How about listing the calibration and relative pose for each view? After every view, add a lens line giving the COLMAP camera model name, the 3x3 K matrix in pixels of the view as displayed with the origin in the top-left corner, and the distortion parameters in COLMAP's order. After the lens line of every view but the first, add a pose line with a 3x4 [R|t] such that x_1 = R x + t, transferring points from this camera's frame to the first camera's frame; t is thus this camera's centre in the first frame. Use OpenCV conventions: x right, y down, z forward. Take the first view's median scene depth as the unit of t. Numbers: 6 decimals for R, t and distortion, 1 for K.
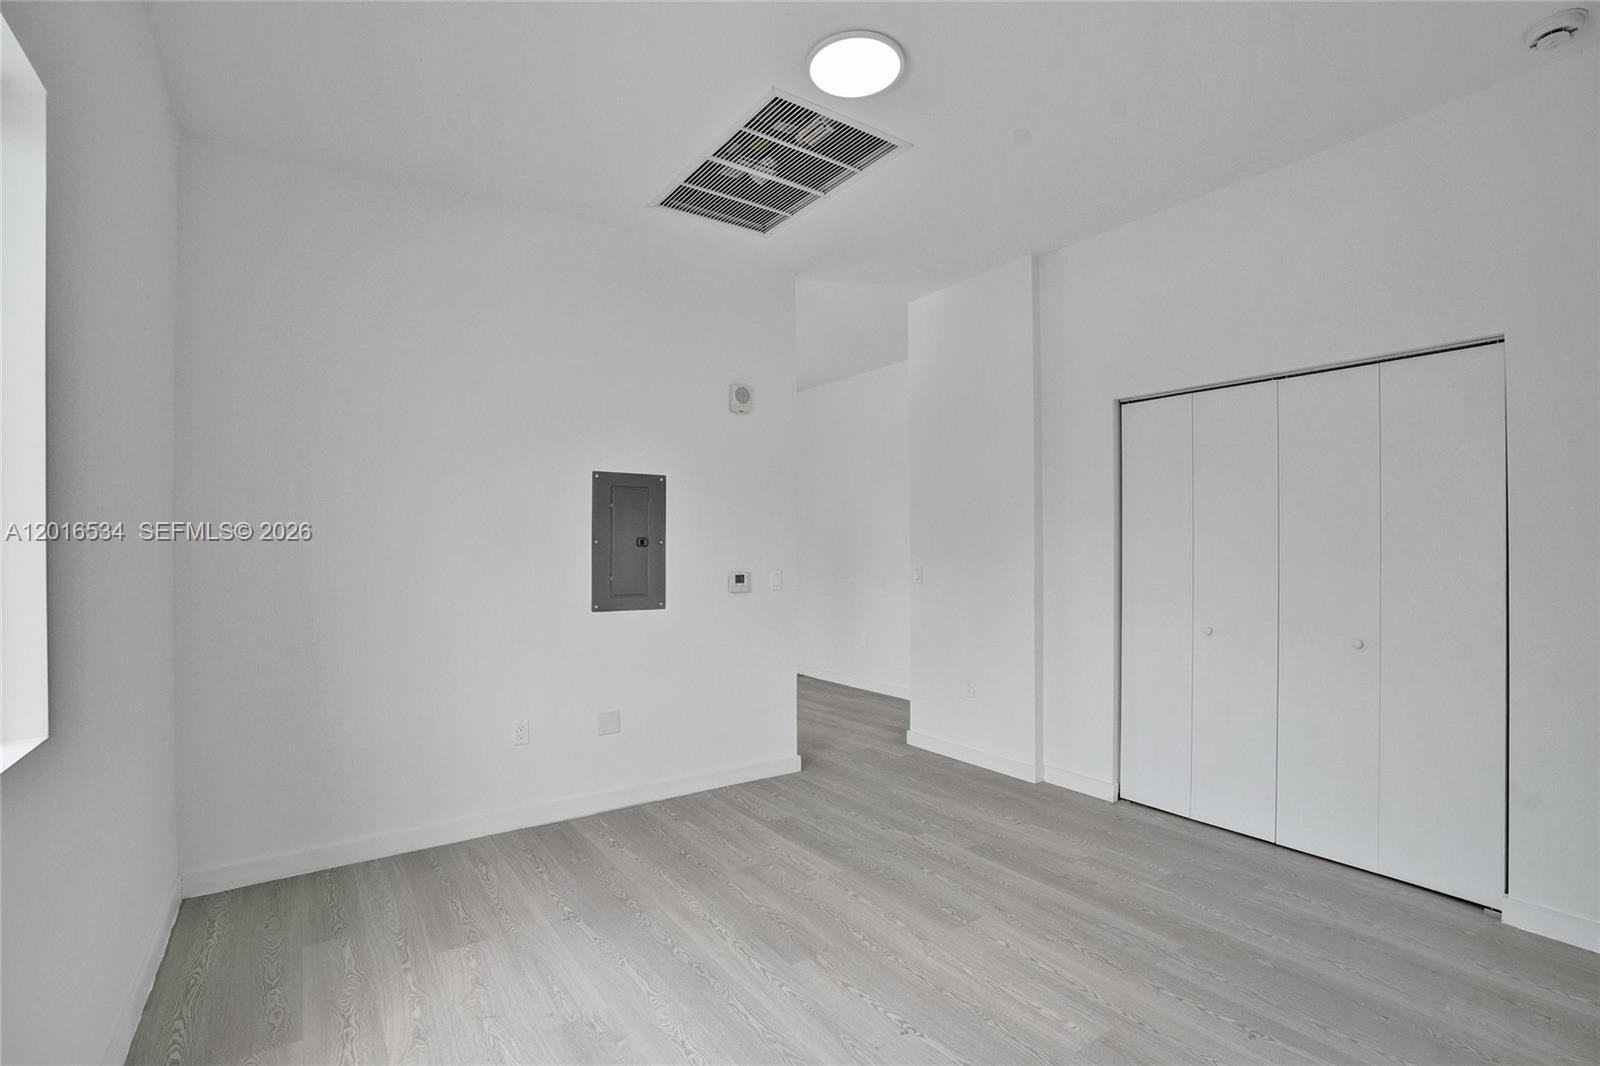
lens RADIAL K [[748.7, 0, 801.7], [0, 748.7, 552.3], [0, 0, 1]] dist [-0.068809, 0.027295]
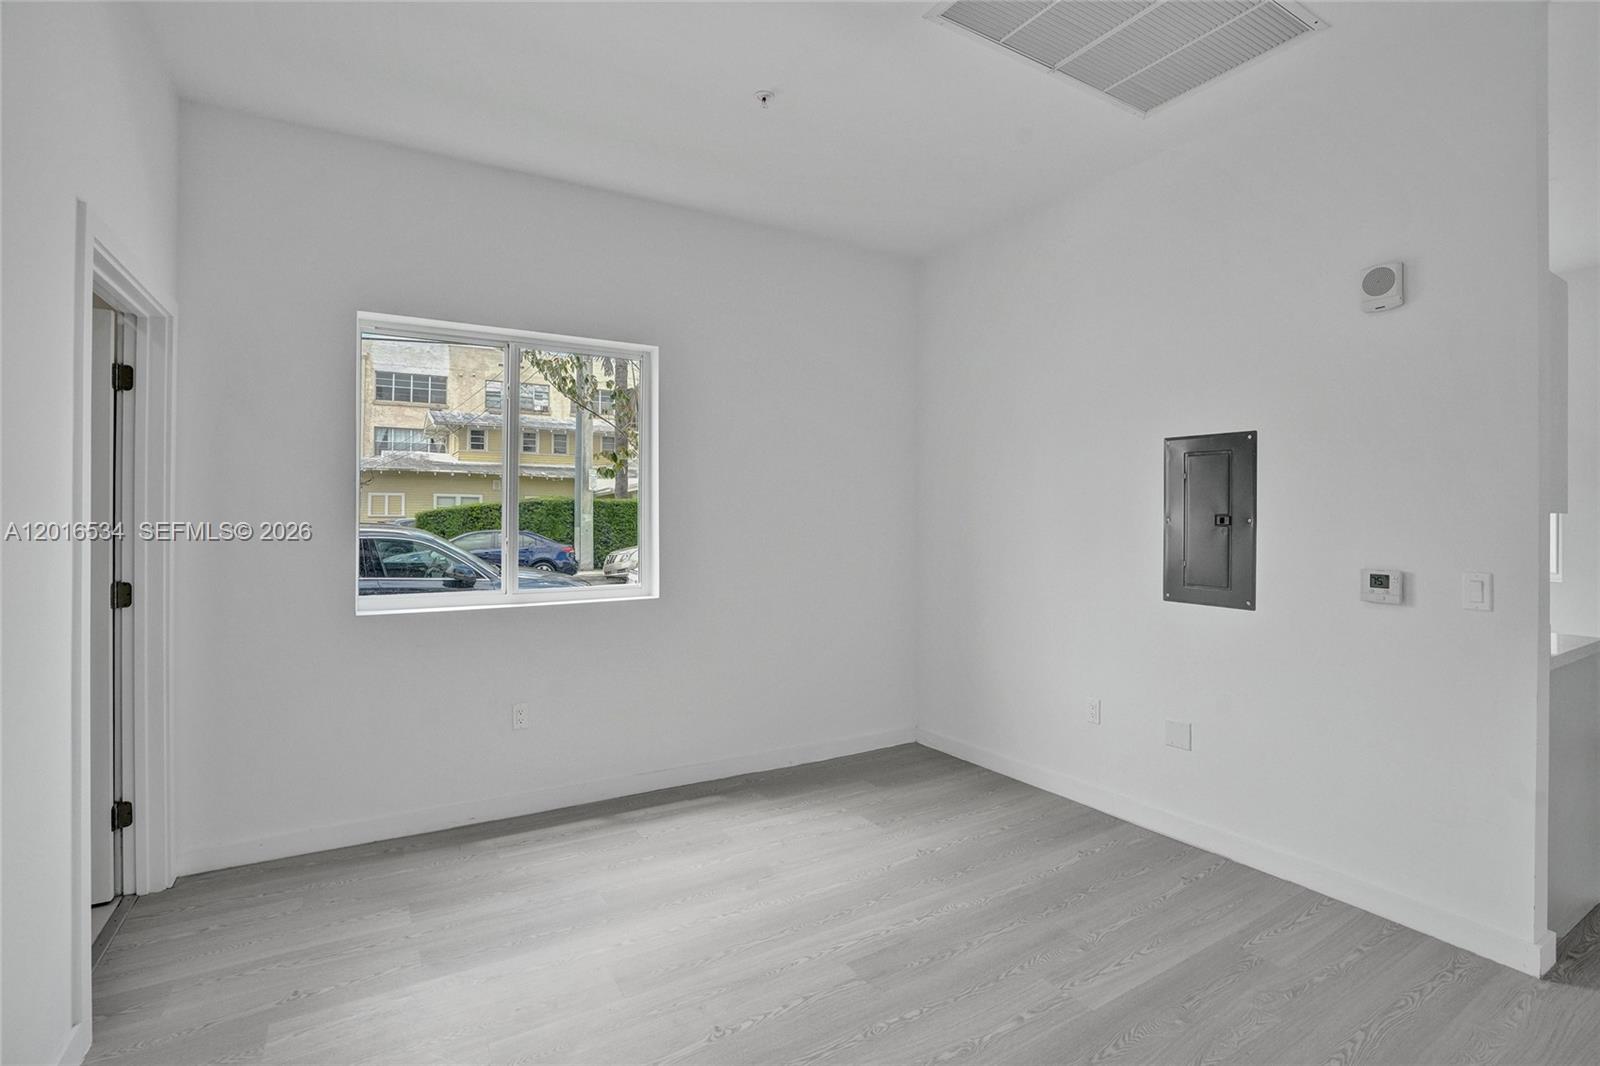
lens RADIAL K [[741.6, 0, 807.8], [0, 741.6, 514.1], [0, 0, 1]] dist [-0.069667, 0.024738]
pose [[-0.050708, 0.001108, -0.998713, 0.710459], [-0.008787, 0.999960, 0.001556, -0.022050], [0.998675, 0.008855, -0.050696, 0.754555]]
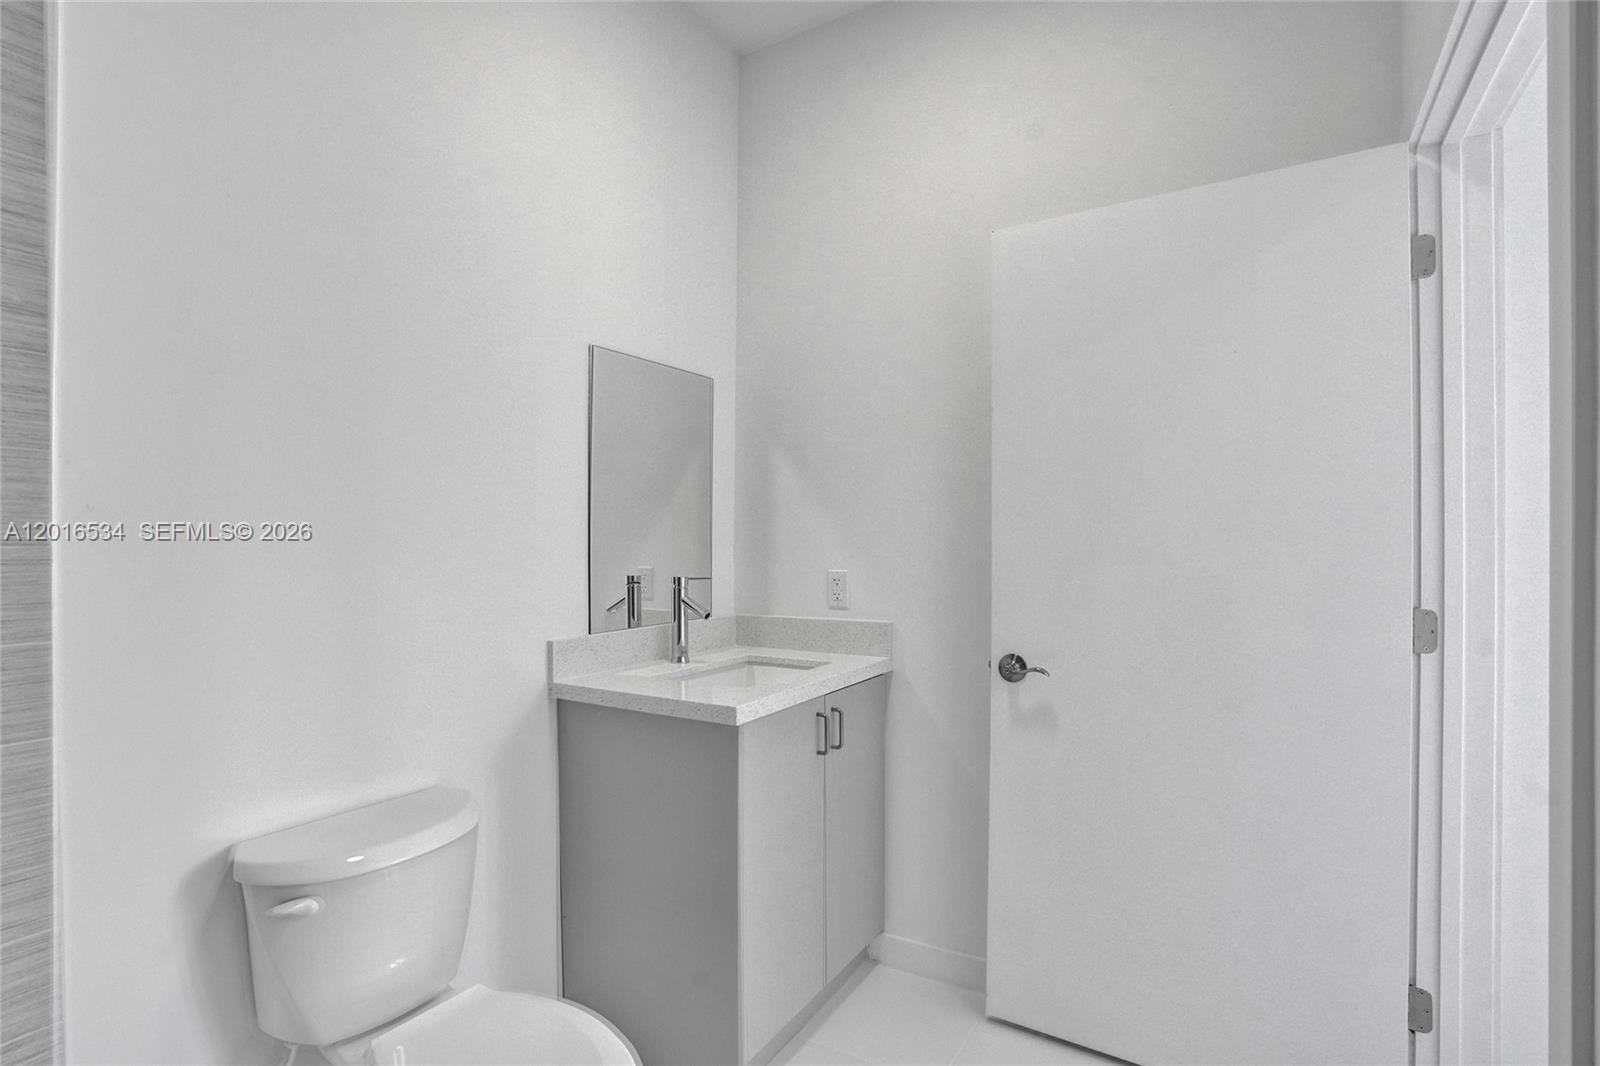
lens RADIAL K [[743.4, 0, 809.0], [0, 743.4, 529.9], [0, 0, 1]] dist [-0.070284, 0.025931]
pose [[-0.999414, 0.004075, -0.033977, 0.372707], [0.003810, 0.999962, 0.007878, 0.011129], [0.034008, 0.007744, -0.999392, 0.400337]]
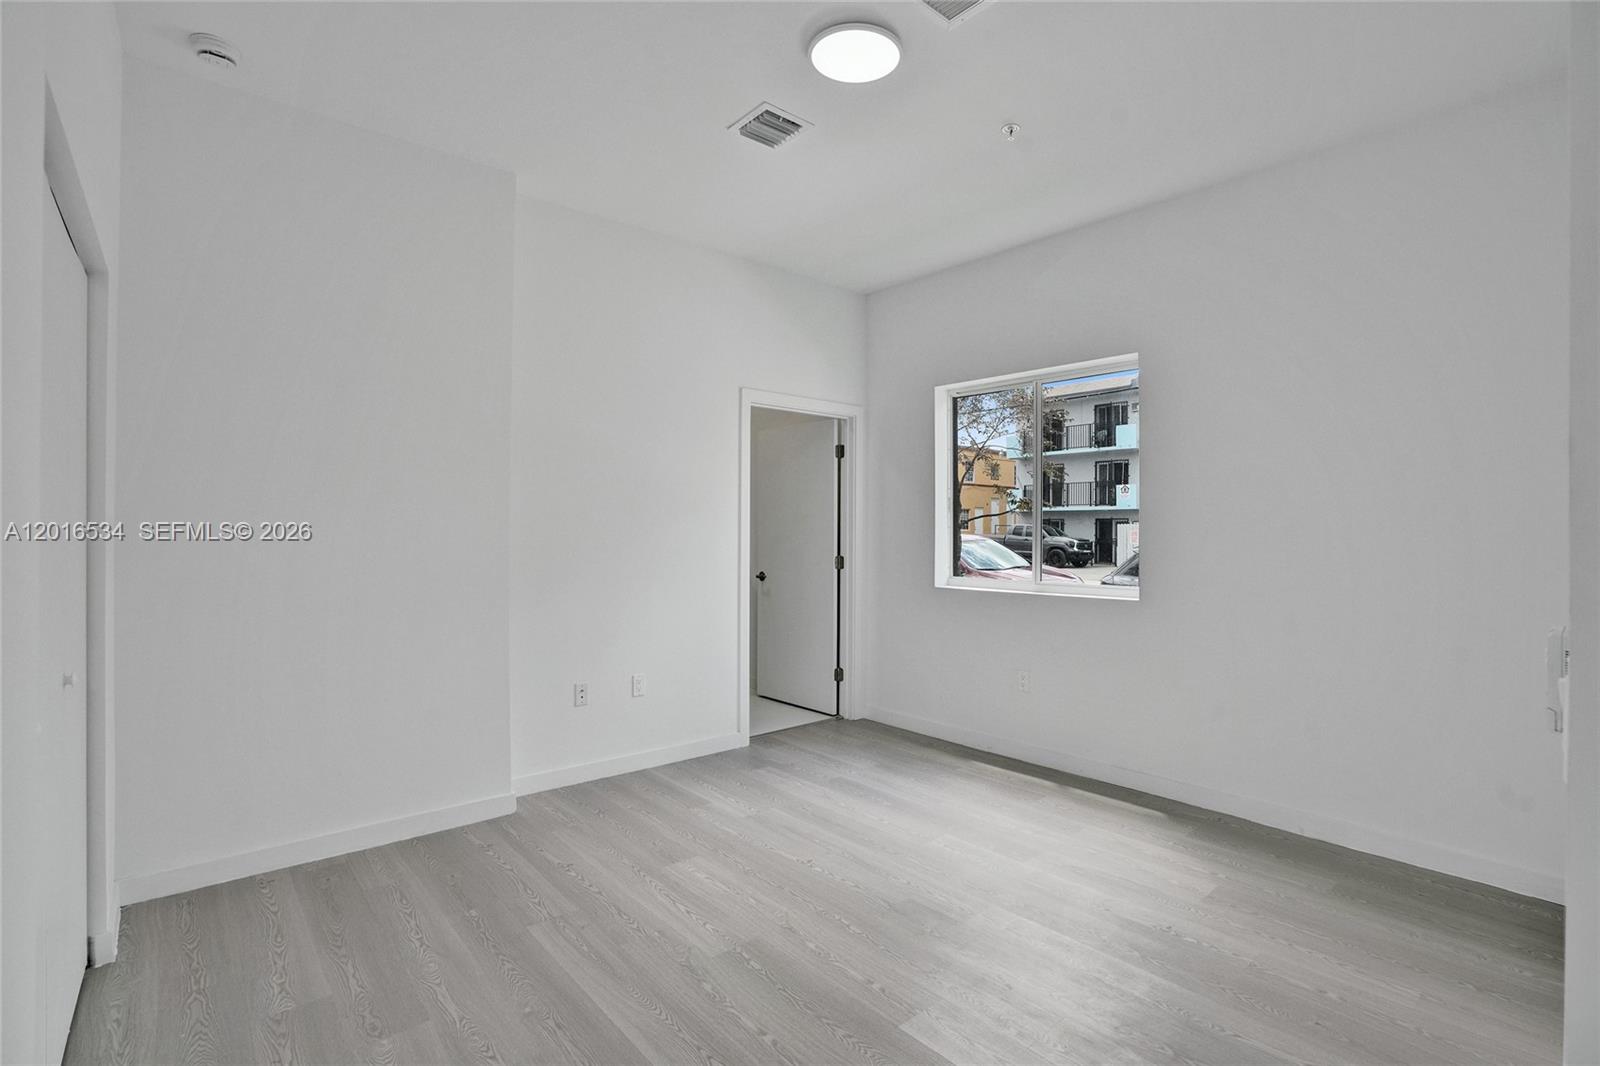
lens RADIAL K [[743.4, 0, 809.0], [0, 743.4, 529.9], [0, 0, 1]] dist [-0.070284, 0.025931]
pose [[-0.993171, 0.001669, -0.116656, 0.201460], [0.000958, 0.999981, 0.006146, -0.004106], [0.116664, 0.005993, -0.993153, 1.581725]]
